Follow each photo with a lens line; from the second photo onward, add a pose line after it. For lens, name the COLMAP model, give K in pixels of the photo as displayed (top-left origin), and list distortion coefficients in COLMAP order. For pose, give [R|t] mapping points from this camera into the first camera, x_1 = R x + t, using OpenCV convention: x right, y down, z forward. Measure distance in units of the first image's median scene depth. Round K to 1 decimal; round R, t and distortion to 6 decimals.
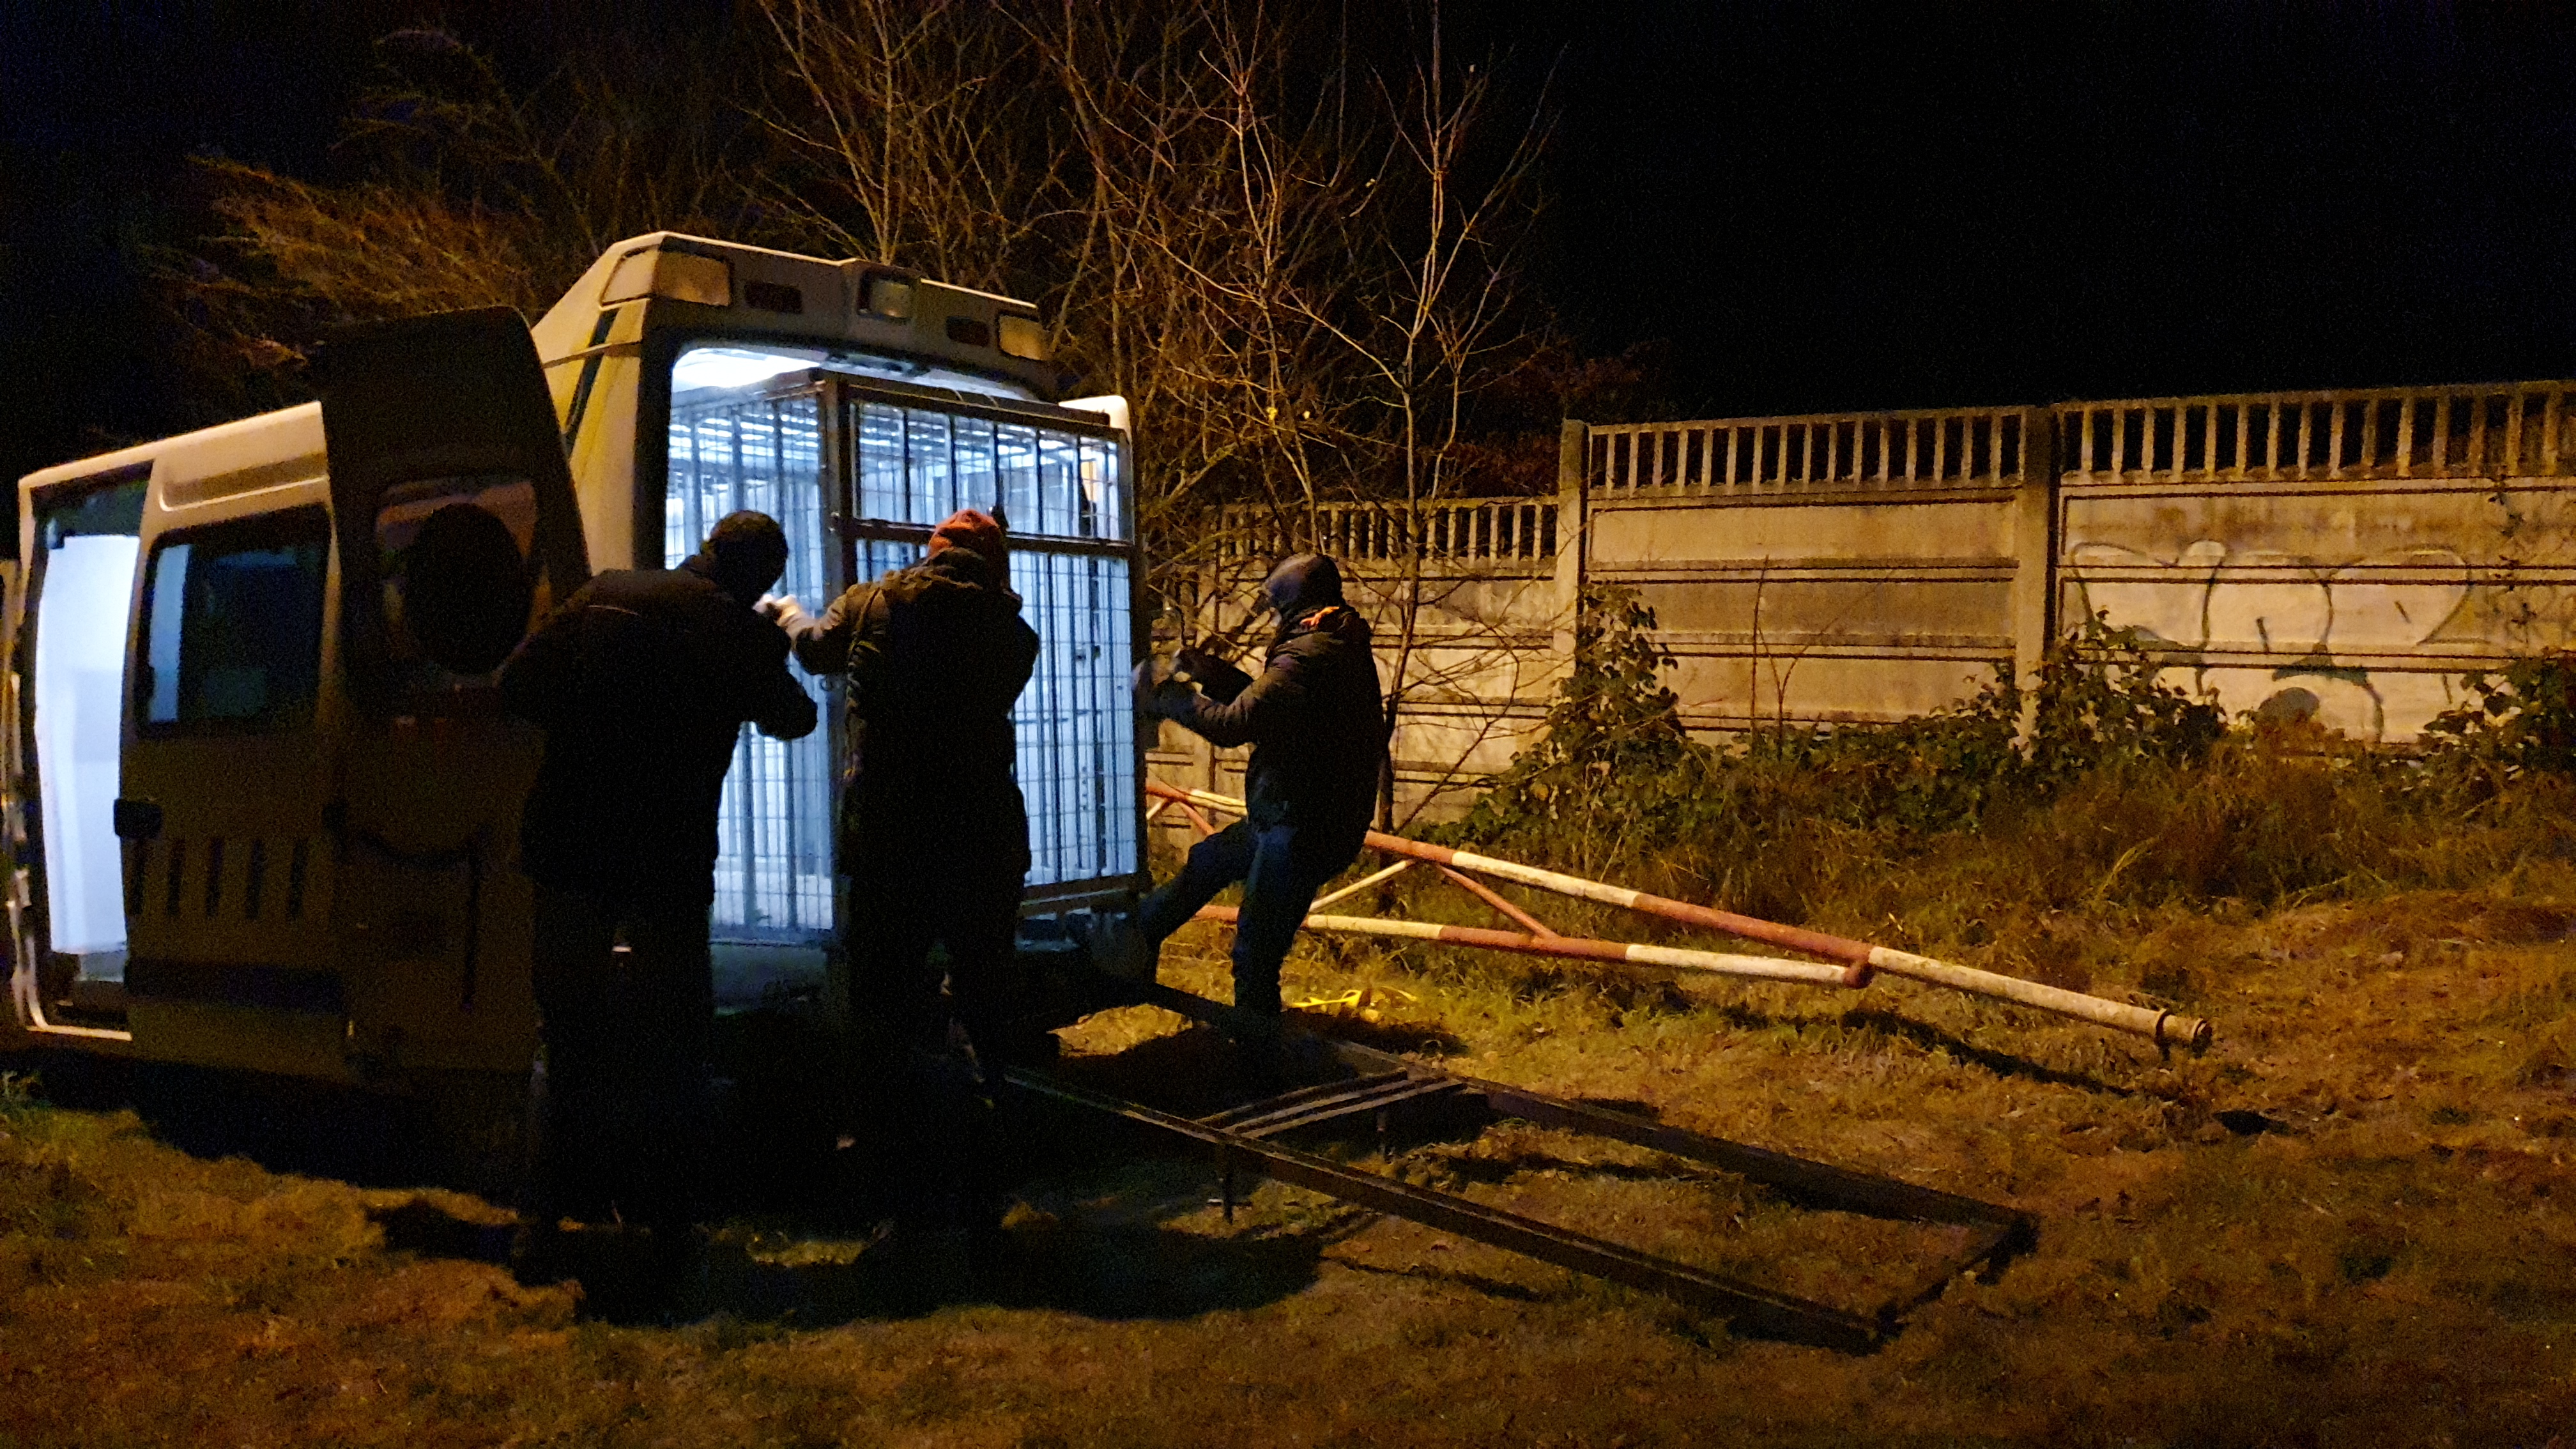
lens RADIAL K [[2017.6, 0, 1288.0], [0, 2017.6, 724.5], [0, 0, 1]] dist [0.050035, -0.098294]
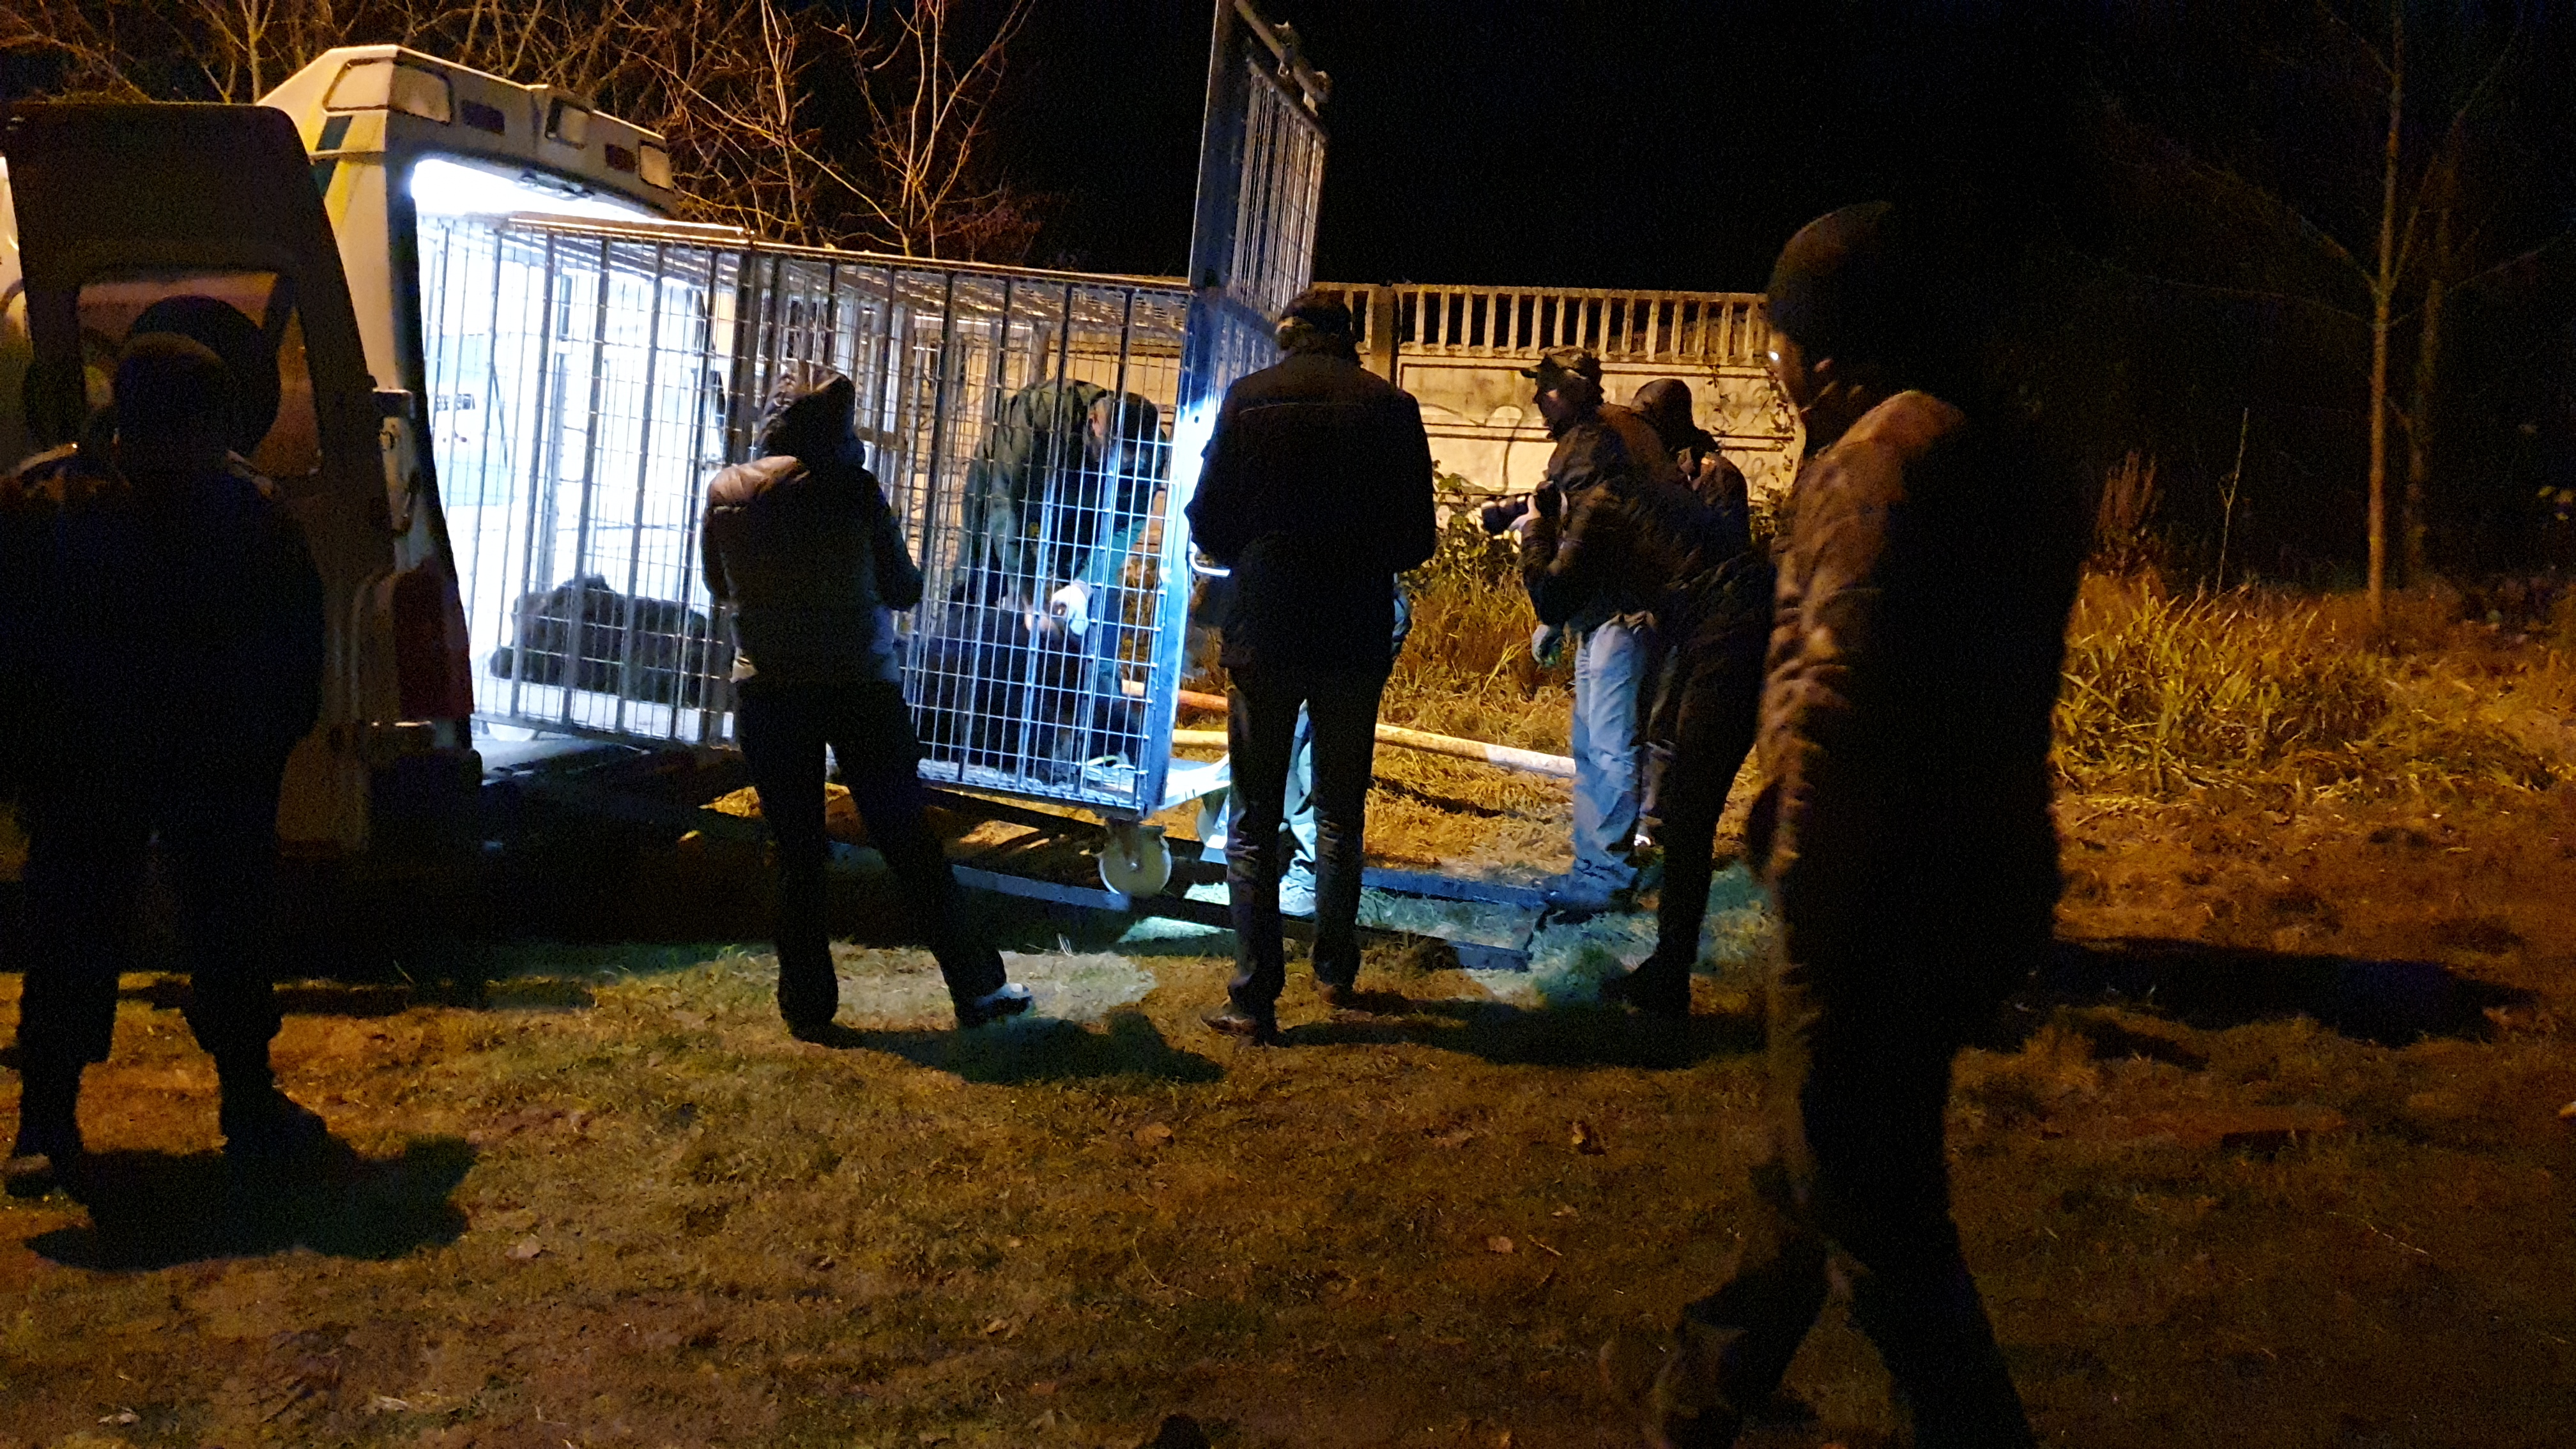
lens RADIAL K [[2017.6, 0, 1288.0], [0, 2017.6, 724.5], [0, 0, 1]] dist [0.050035, -0.098294]
pose [[0.916778, -0.019533, 0.398920, -0.157679], [-0.011857, 0.997032, 0.076069, 0.010624], [-0.399221, -0.074468, 0.913825, -0.083710]]
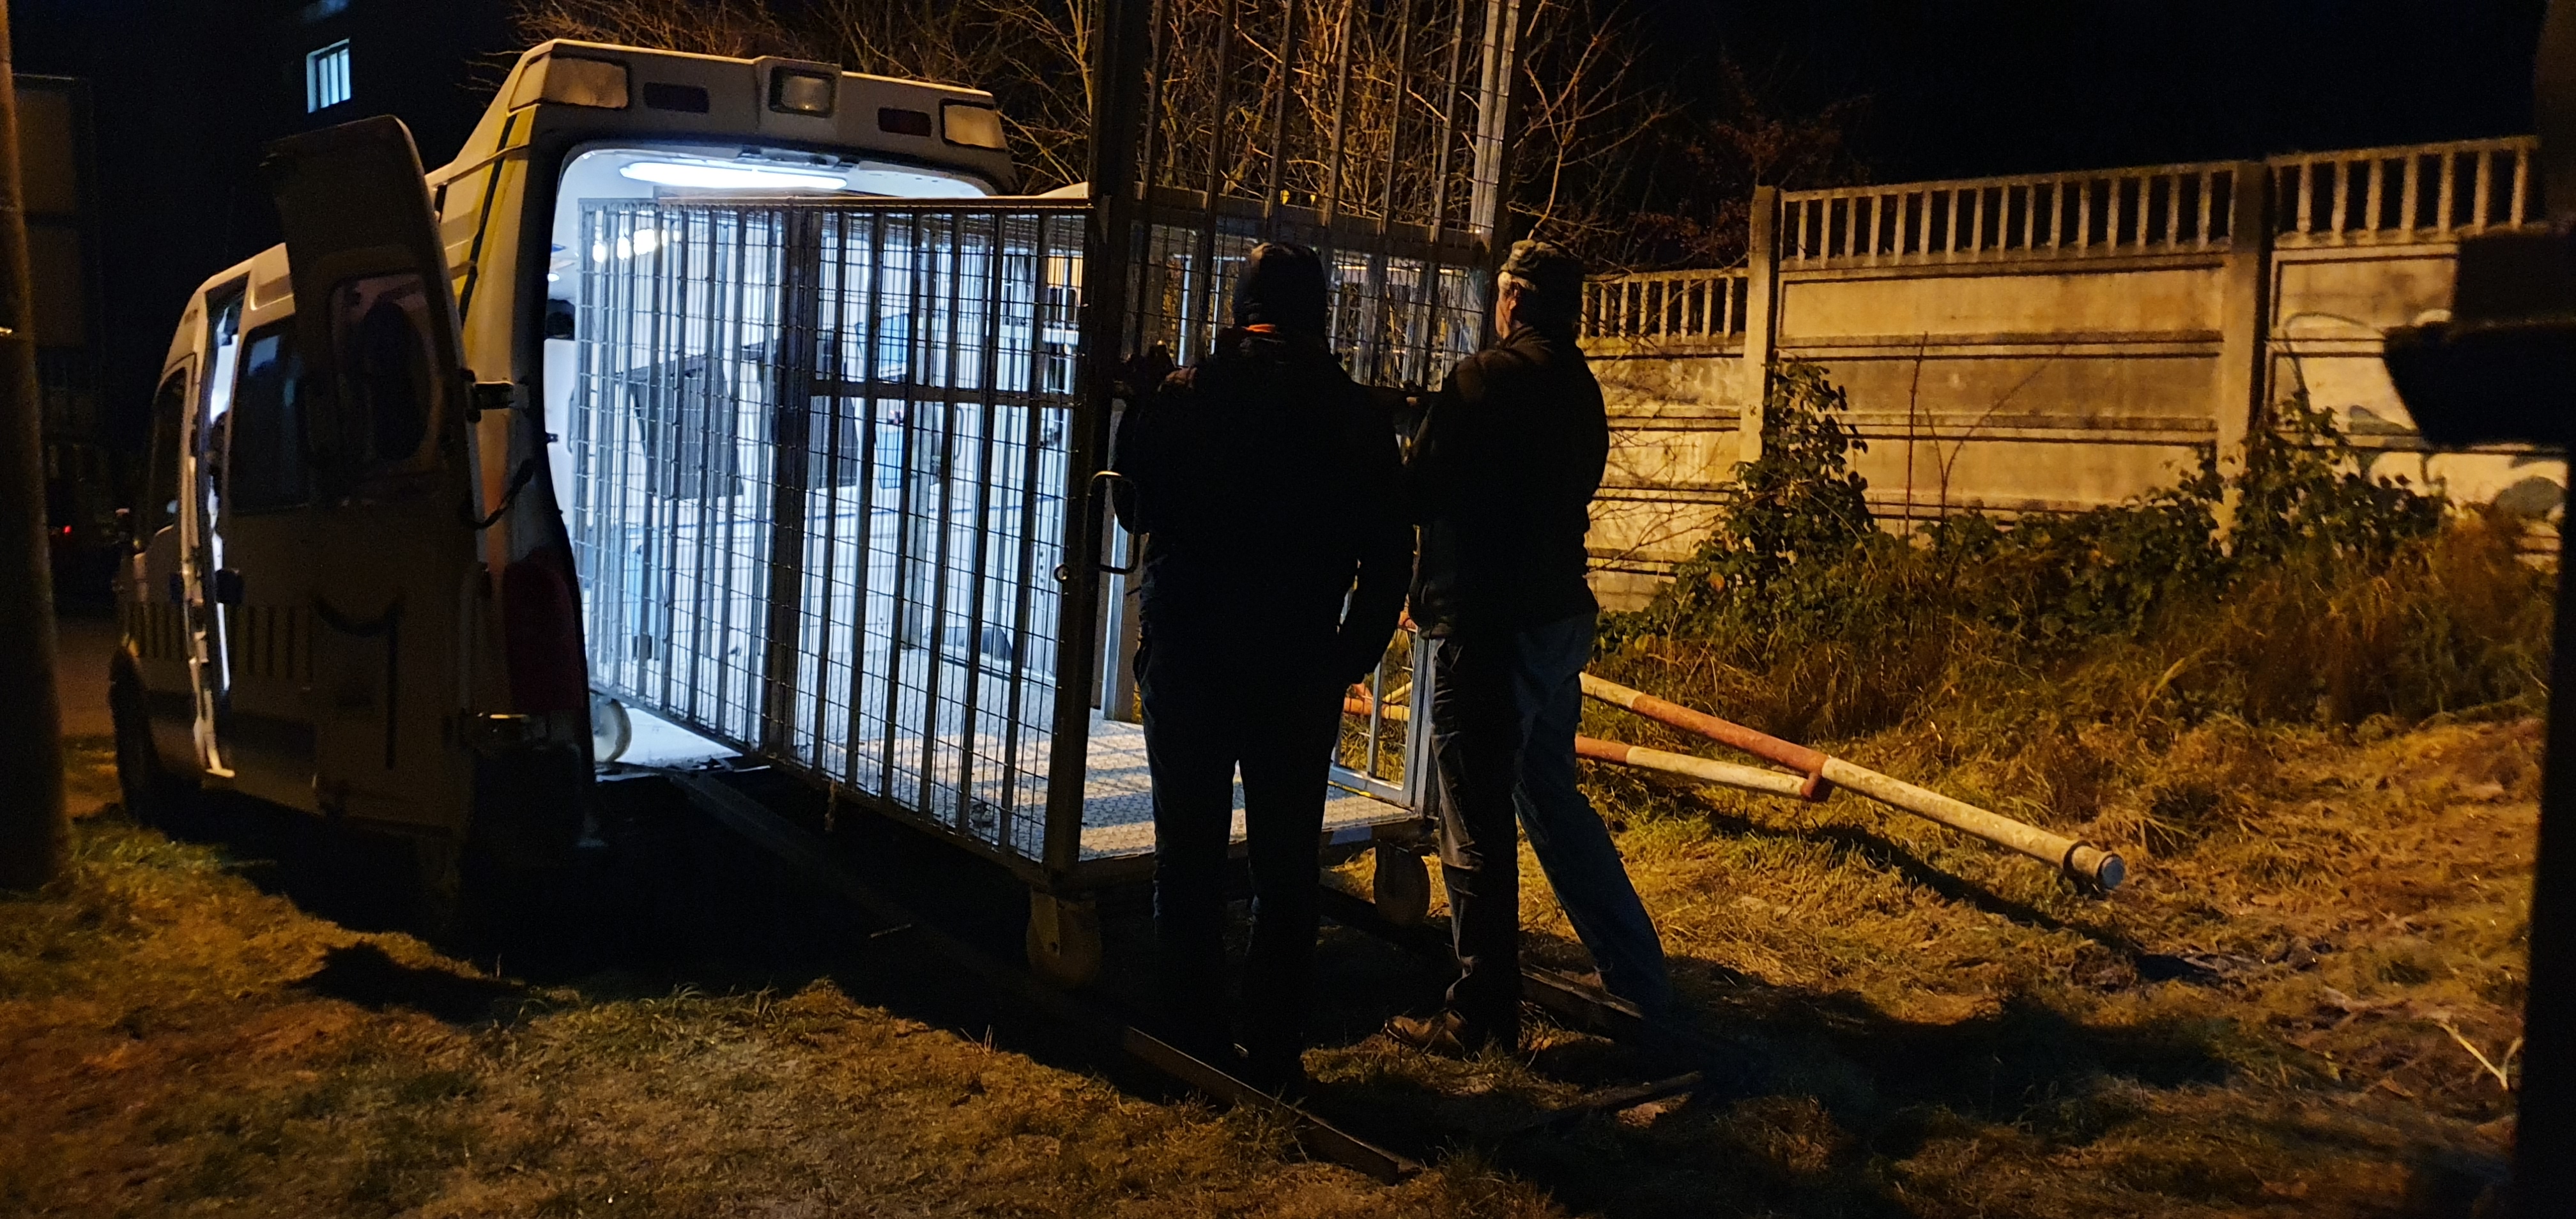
lens RADIAL K [[2043.0, 0, 1284.9], [0, 2043.0, 568.7], [0, 0, 1]] dist [0.000002, 0.009213]
pose [[0.976070, 0.014954, -0.216940, 0.148762], [-0.007859, 0.999407, 0.033529, -0.003657], [0.217313, -0.031021, 0.975609, 0.021064]]
